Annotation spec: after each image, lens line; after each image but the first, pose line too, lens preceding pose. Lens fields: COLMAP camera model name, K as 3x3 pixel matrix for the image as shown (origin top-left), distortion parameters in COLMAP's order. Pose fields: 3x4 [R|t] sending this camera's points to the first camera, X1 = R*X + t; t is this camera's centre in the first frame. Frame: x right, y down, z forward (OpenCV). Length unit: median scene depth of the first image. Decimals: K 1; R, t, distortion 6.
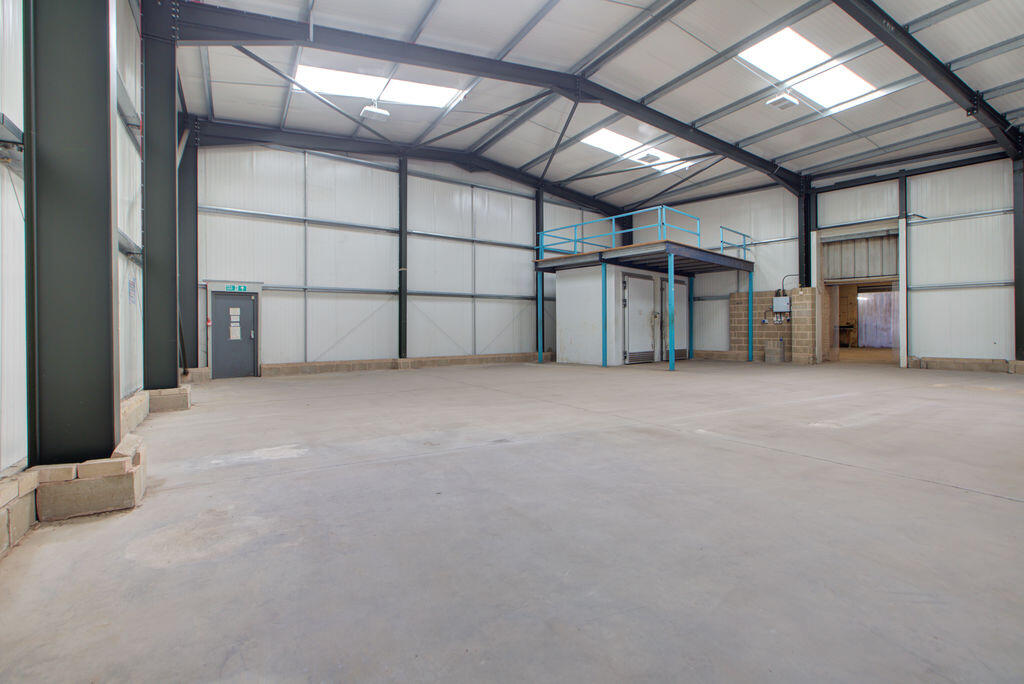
lens RADIAL K [[475.6, 0, 516.2], [0, 475.6, 333.7], [0, 0, 1]] dist [-0.002725, -0.000090]
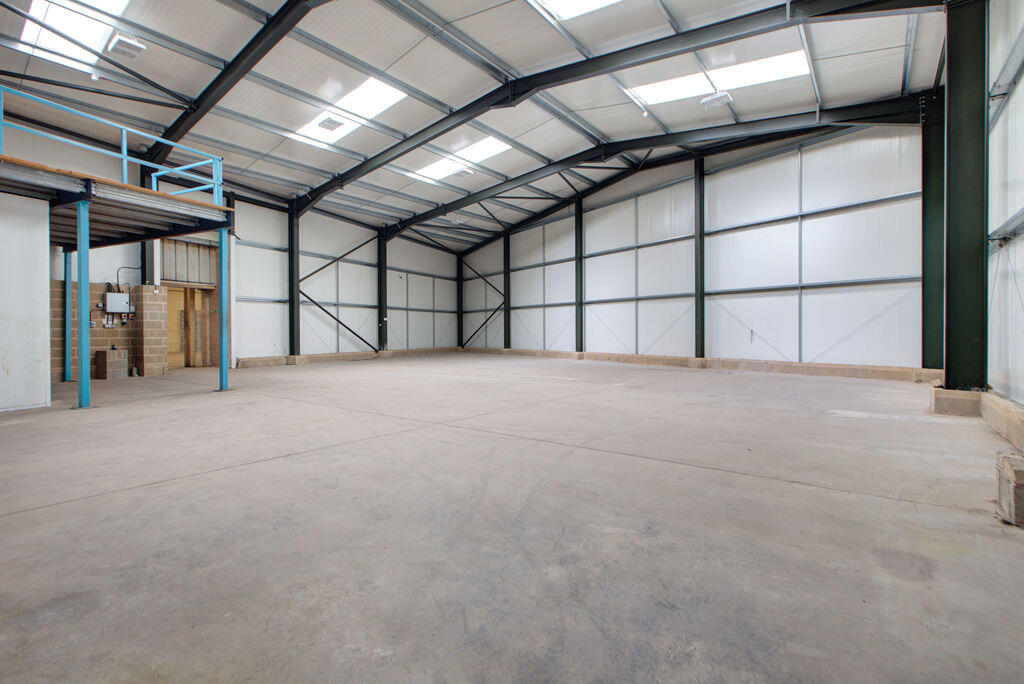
lens RADIAL K [[475.6, 0, 516.5], [0, 475.6, 337.4], [0, 0, 1]] dist [-0.002725, -0.000090]
pose [[-0.374468, -0.004774, 0.927227, -0.440456], [0.015930, 0.999806, 0.011581, -0.004259], [-0.927103, 0.019108, -0.374320, 0.745274]]
